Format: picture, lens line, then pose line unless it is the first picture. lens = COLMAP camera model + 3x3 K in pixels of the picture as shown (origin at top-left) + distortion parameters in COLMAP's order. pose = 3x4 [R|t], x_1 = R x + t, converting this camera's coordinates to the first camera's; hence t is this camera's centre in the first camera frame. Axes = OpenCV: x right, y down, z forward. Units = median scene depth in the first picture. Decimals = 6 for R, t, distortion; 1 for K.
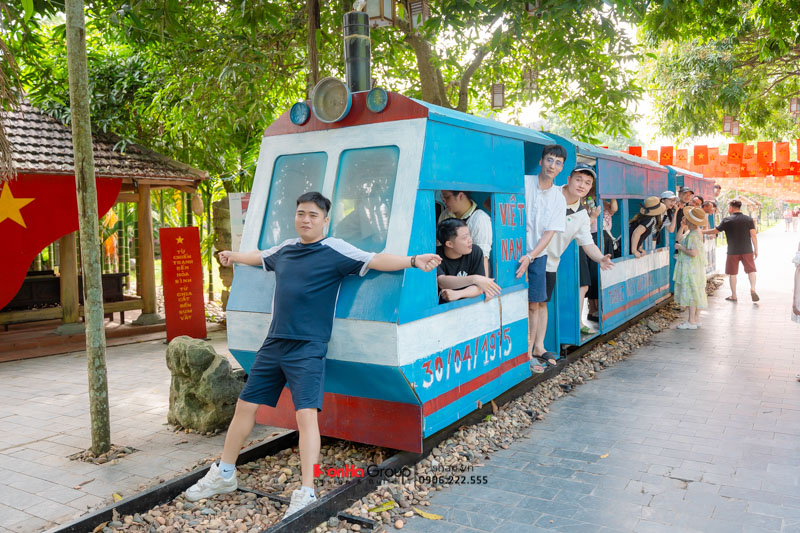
lens RADIAL K [[673.3, 0, 400.8], [0, 673.3, 261.6], [0, 0, 1]] dist [0.001974, -0.016595]
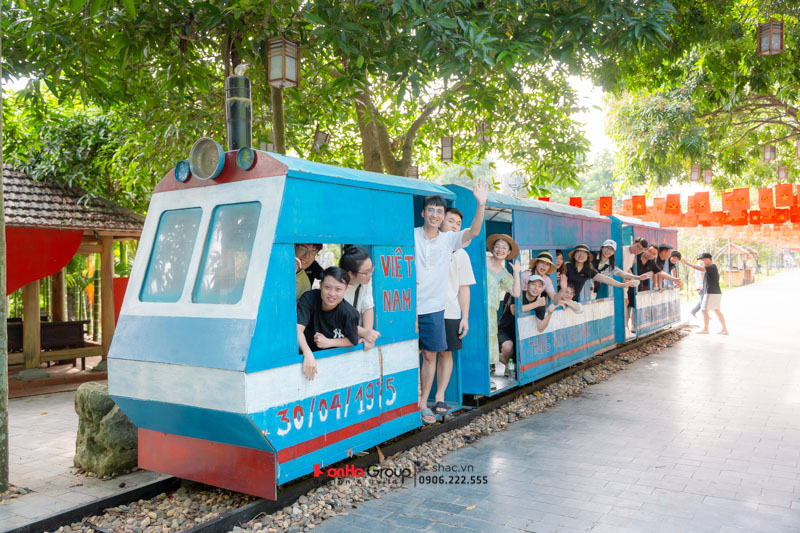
lens RADIAL K [[676.4, 0, 399.2], [0, 676.4, 269.3], [0, 0, 1]] dist [-0.003611, -0.014795]
pose [[0.997889, 0.000503, -0.064943, 0.208265], [-0.004346, 0.998246, -0.059048, -0.003970], [0.064800, 0.059205, 0.996140, -0.021971]]
